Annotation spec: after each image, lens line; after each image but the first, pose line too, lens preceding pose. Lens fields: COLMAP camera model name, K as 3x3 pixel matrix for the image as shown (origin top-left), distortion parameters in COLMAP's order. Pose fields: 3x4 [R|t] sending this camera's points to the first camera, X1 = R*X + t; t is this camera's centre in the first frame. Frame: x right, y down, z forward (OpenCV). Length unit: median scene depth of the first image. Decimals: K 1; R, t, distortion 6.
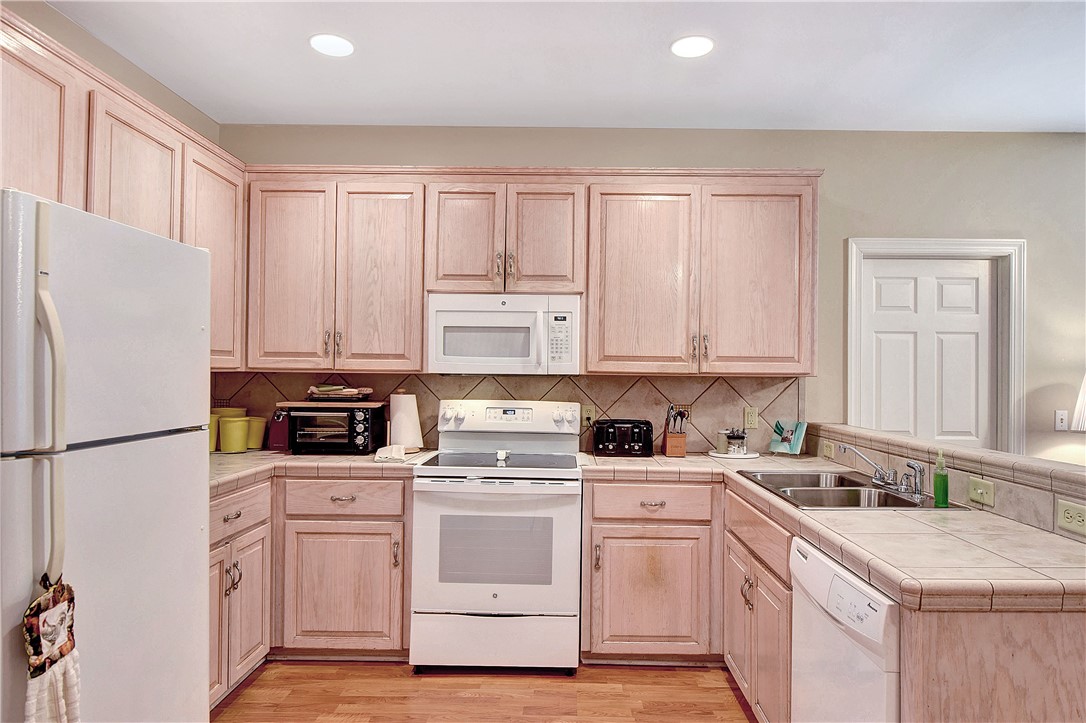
lens RADIAL K [[652.2, 0, 562.1], [0, 652.2, 363.1], [0, 0, 1]] dist [-0.002558, -0.000846]
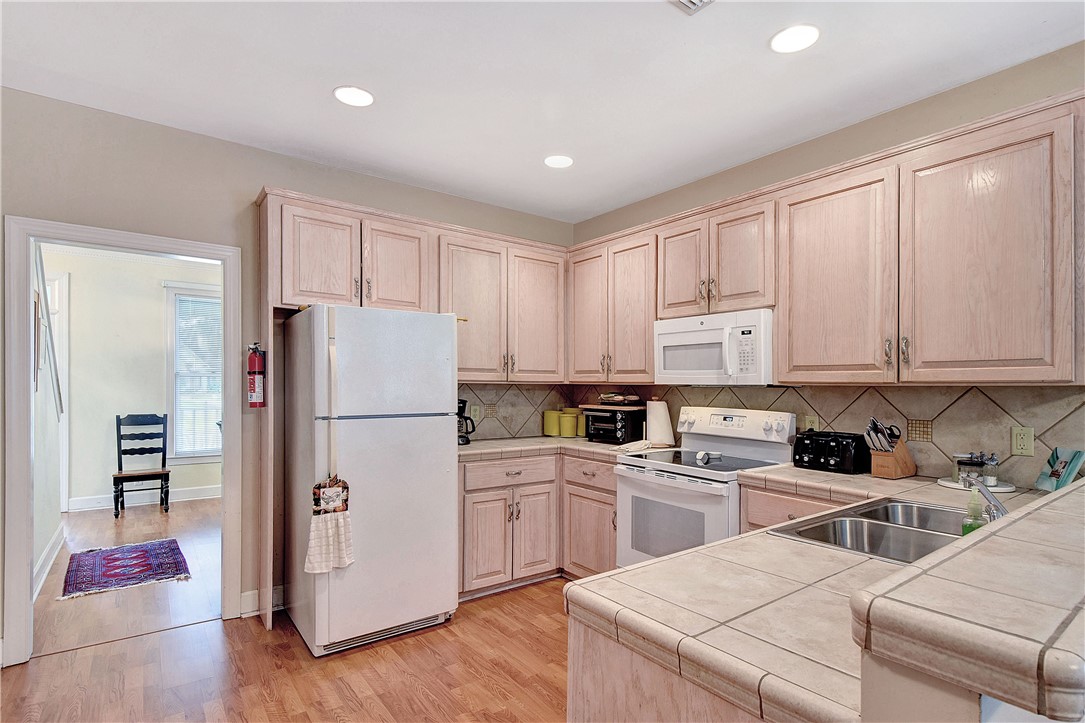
lens RADIAL K [[544.4, 0, 548.9], [0, 544.4, 372.3], [0, 0, 1]] dist [-0.004433, -0.000847]
pose [[0.607859, -0.023831, -0.793687, 0.496259], [0.011296, 0.999708, -0.021366, 0.012128], [0.793965, 0.004022, 0.607950, 0.197815]]
